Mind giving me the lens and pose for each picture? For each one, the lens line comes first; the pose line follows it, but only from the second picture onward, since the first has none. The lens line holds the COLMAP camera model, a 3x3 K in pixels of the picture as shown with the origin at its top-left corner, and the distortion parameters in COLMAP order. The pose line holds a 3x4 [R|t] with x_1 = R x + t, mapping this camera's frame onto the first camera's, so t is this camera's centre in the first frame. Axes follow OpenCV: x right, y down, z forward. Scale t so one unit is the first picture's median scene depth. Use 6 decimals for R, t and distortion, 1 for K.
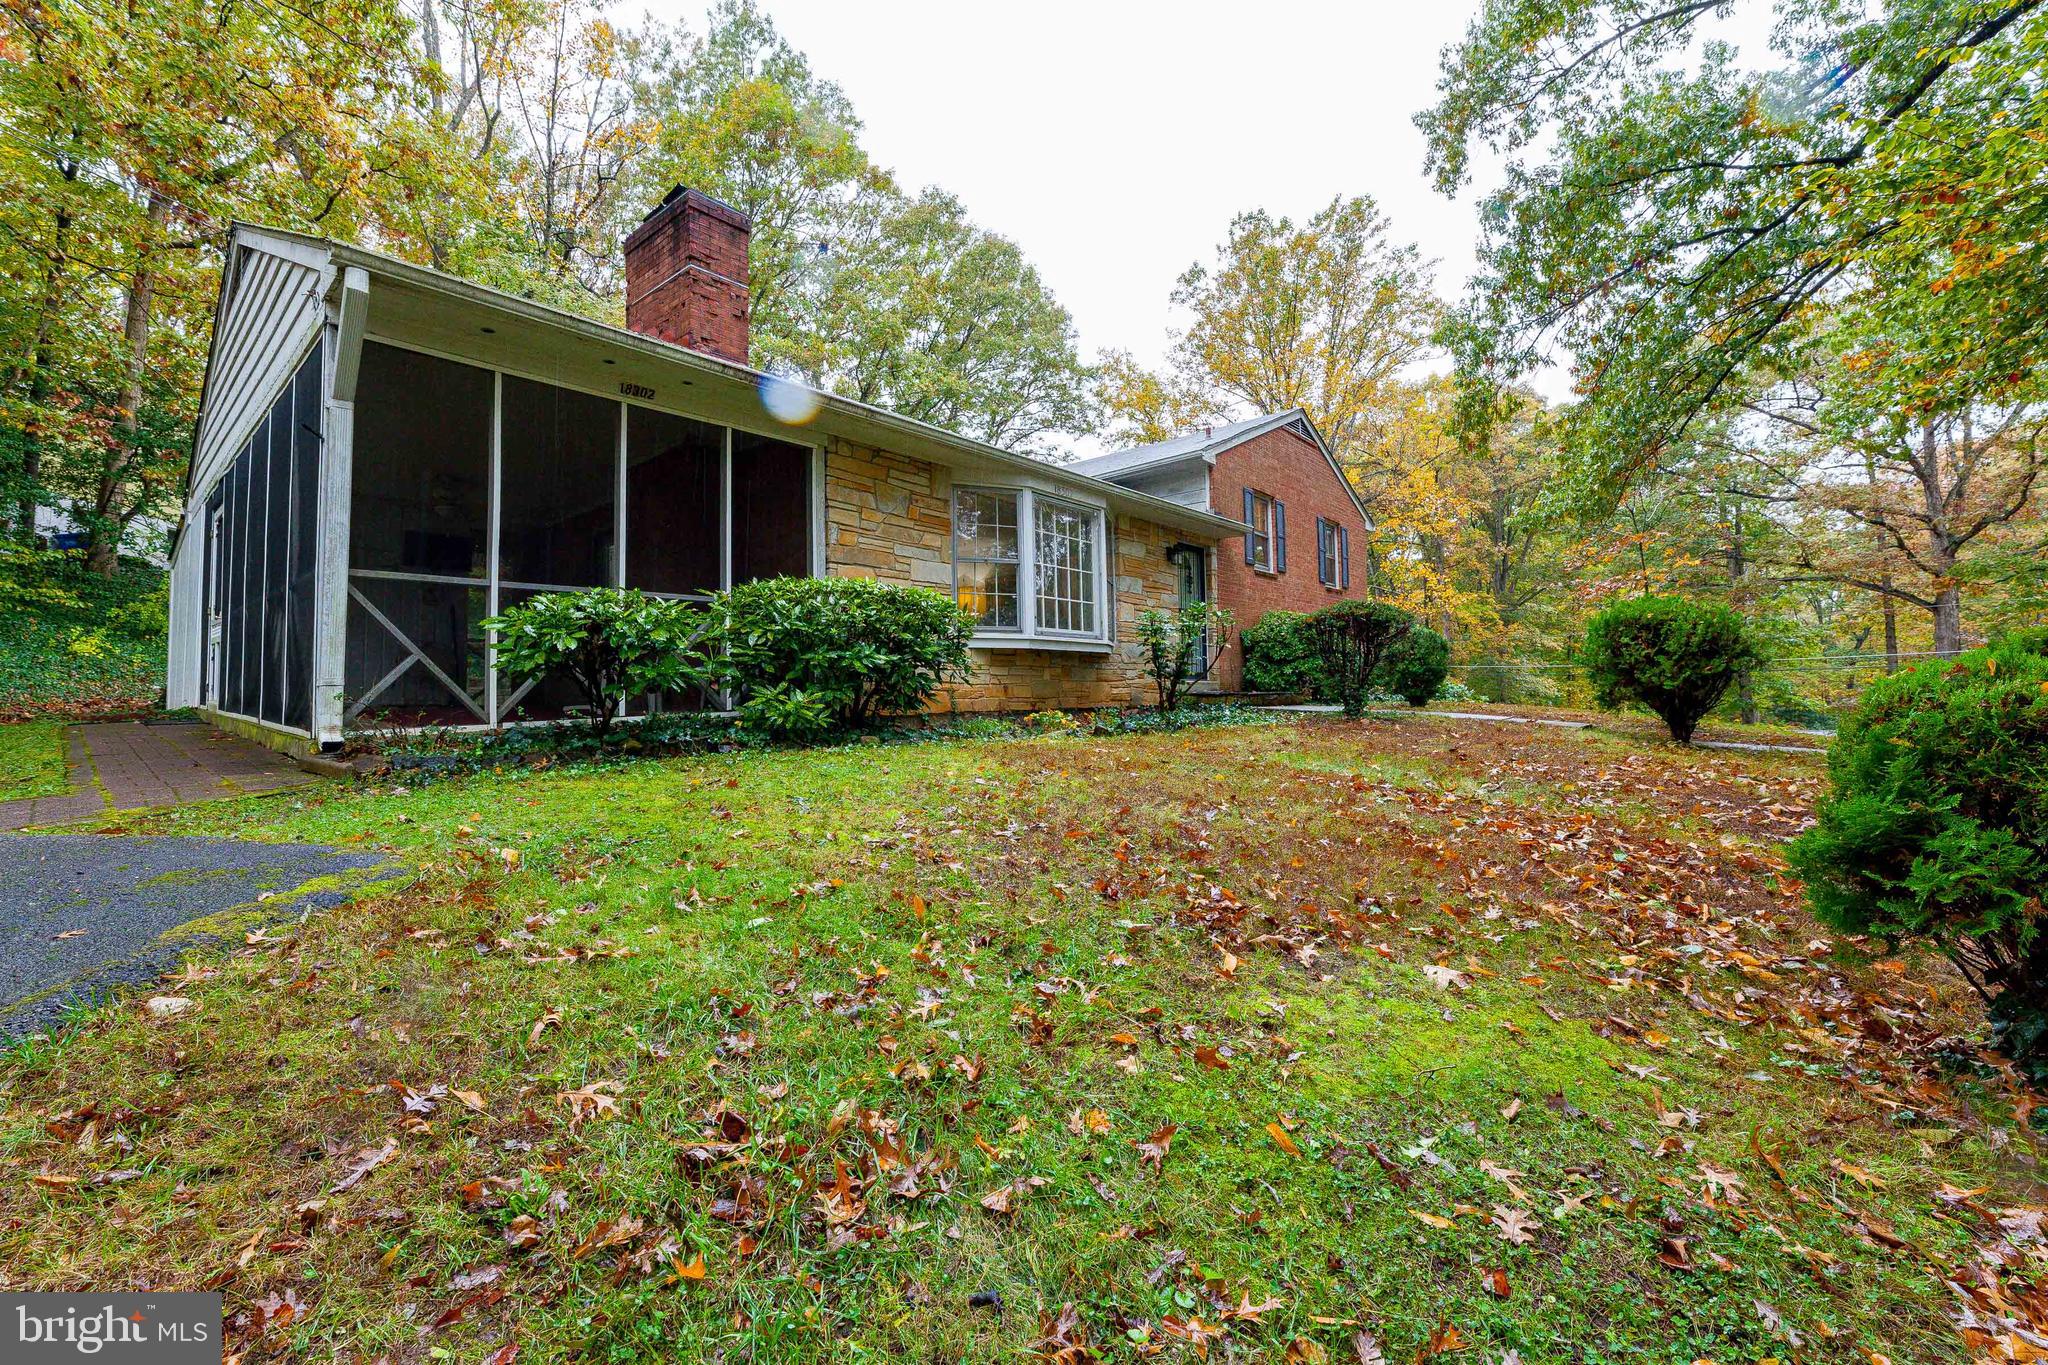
lens RADIAL K [[856.7, 0, 1023.8], [0, 856.7, 669.0], [0, 0, 1]] dist [0.000835, -0.000132]
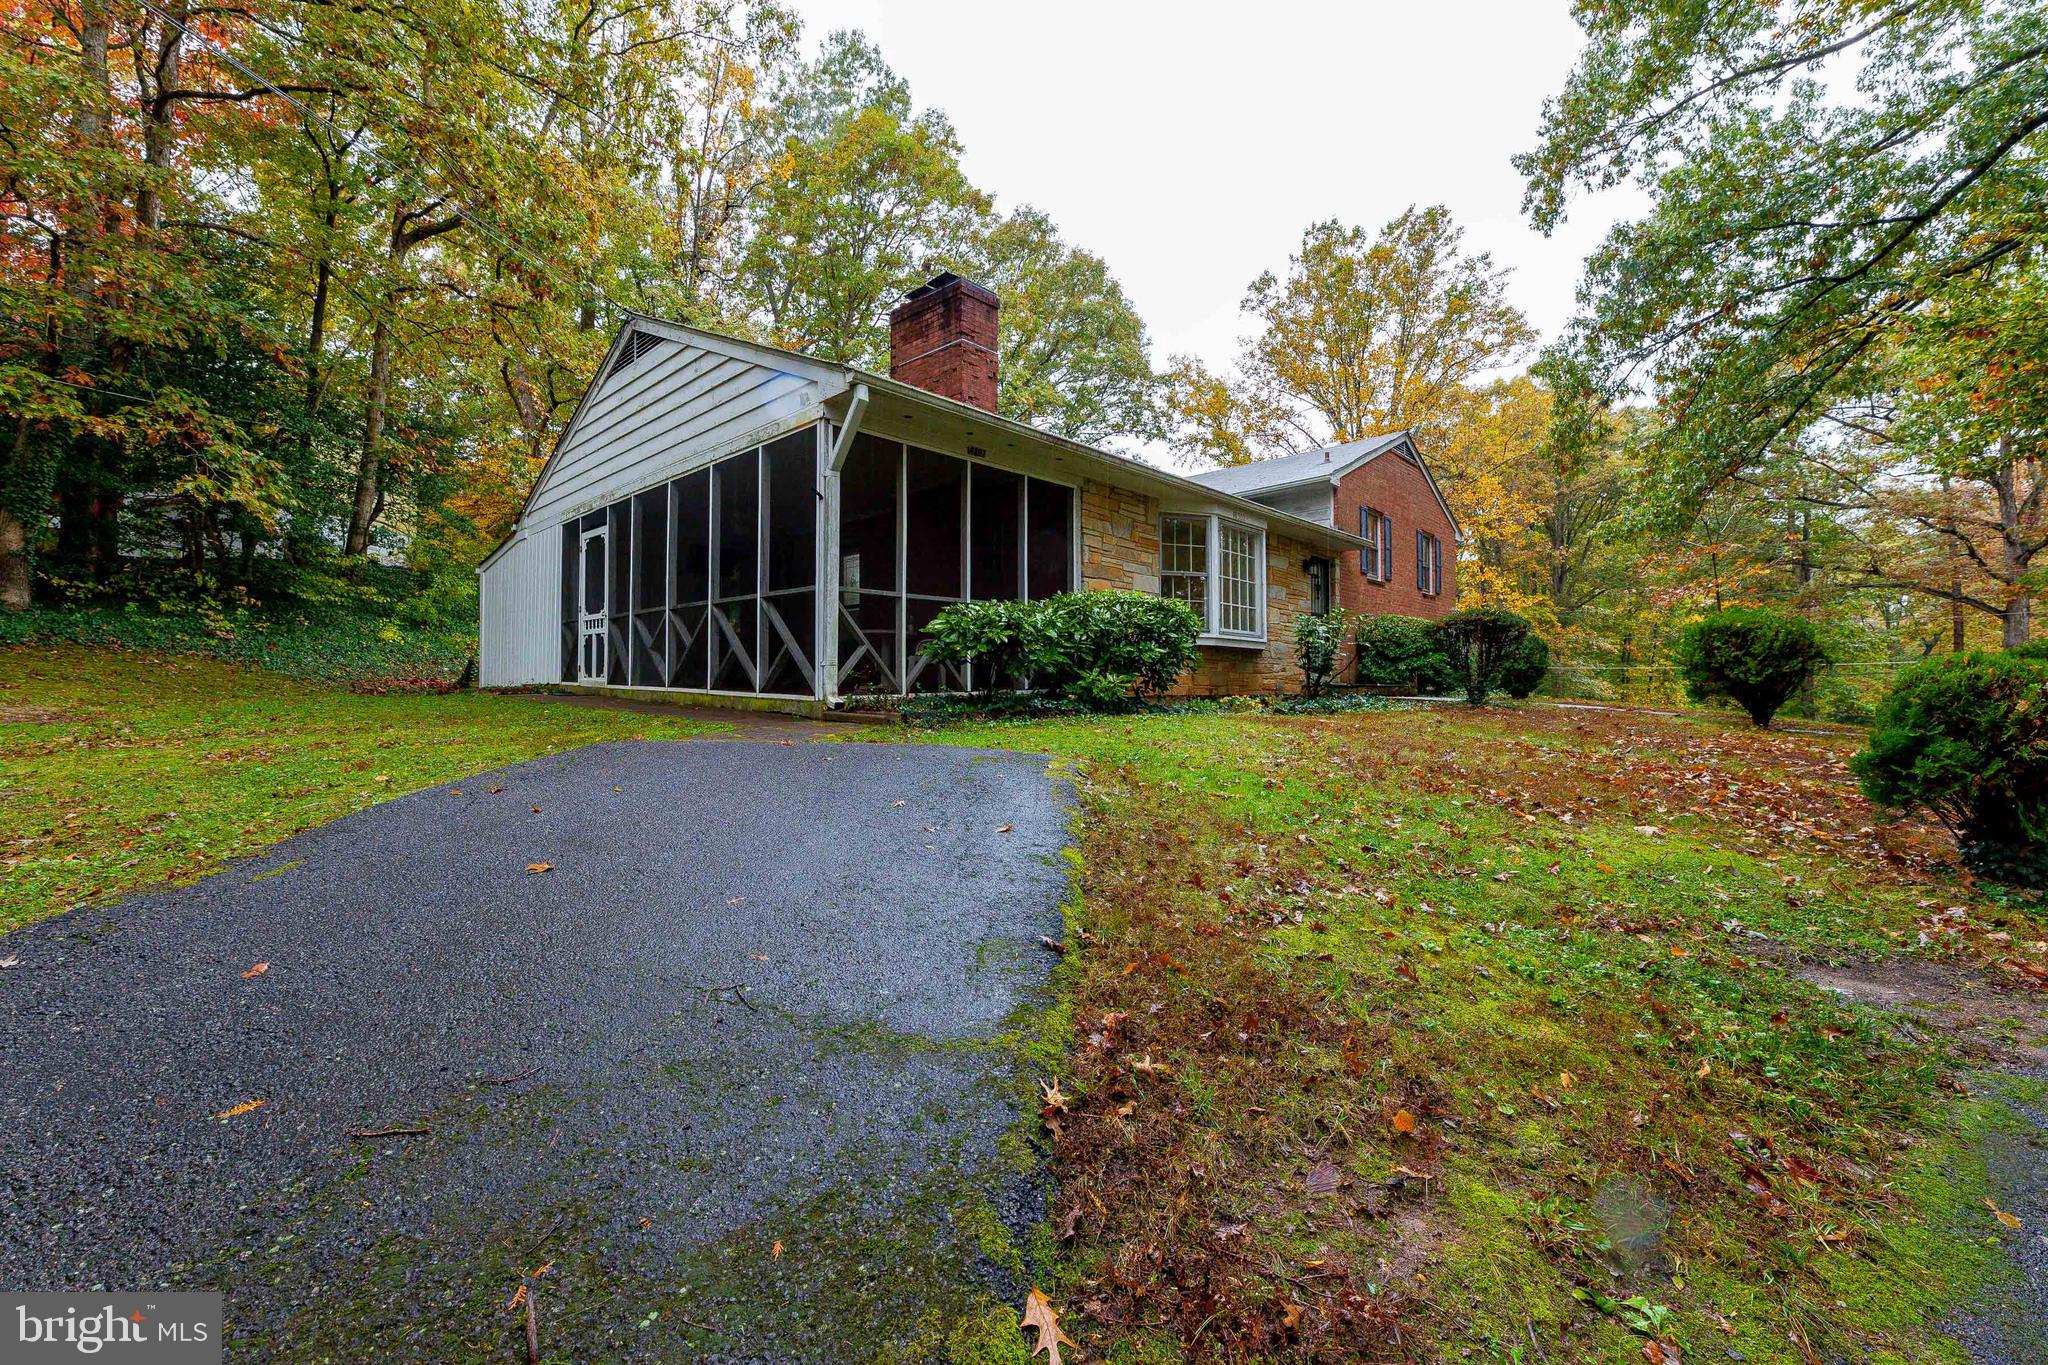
lens RADIAL K [[856.7, 0, 1016.8], [0, 856.7, 688.2], [0, 0, 1]] dist [0.000835, -0.000132]
pose [[0.998949, 0.013693, -0.043740, -0.123547], [-0.012517, 0.999556, 0.027041, 0.004533], [0.044091, -0.026465, 0.998677, -0.137788]]
